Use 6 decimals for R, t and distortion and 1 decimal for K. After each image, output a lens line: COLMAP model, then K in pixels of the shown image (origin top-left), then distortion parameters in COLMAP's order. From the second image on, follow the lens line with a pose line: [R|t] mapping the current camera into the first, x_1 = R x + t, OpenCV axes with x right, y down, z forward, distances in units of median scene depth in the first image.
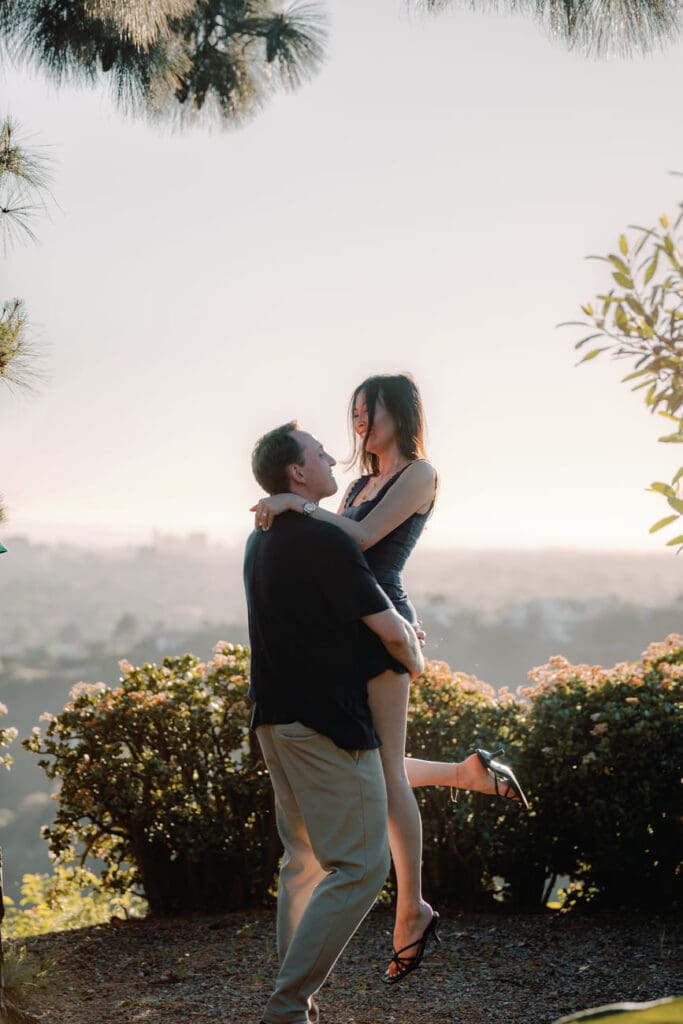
lens RADIAL K [[2038.9, 0, 308.3], [0, 2038.9, 523.9], [0, 0, 1]] dist [0.551198, 0.148360]
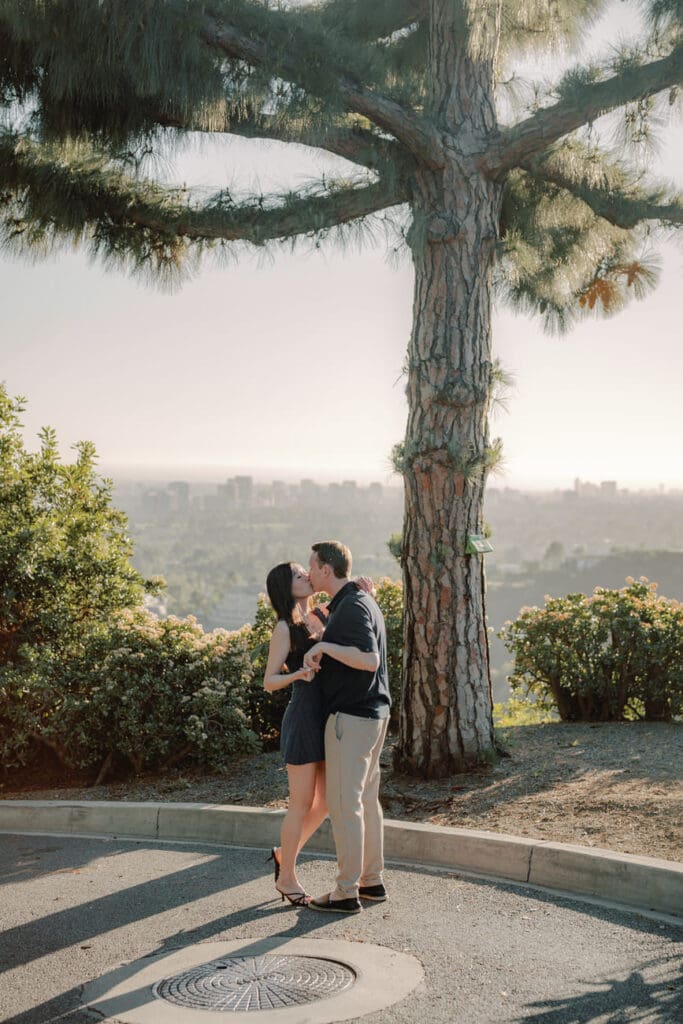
lens RADIAL K [[1409.6, 0, 338.5], [0, 1409.6, 546.8], [0, 0, 1]] dist [0.146717, 0.099546]
pose [[0.971351, 0.011579, -0.237365, 0.038132], [-0.001281, 0.999053, 0.043490, -0.039595], [0.237644, -0.041940, 0.970446, -0.367250]]
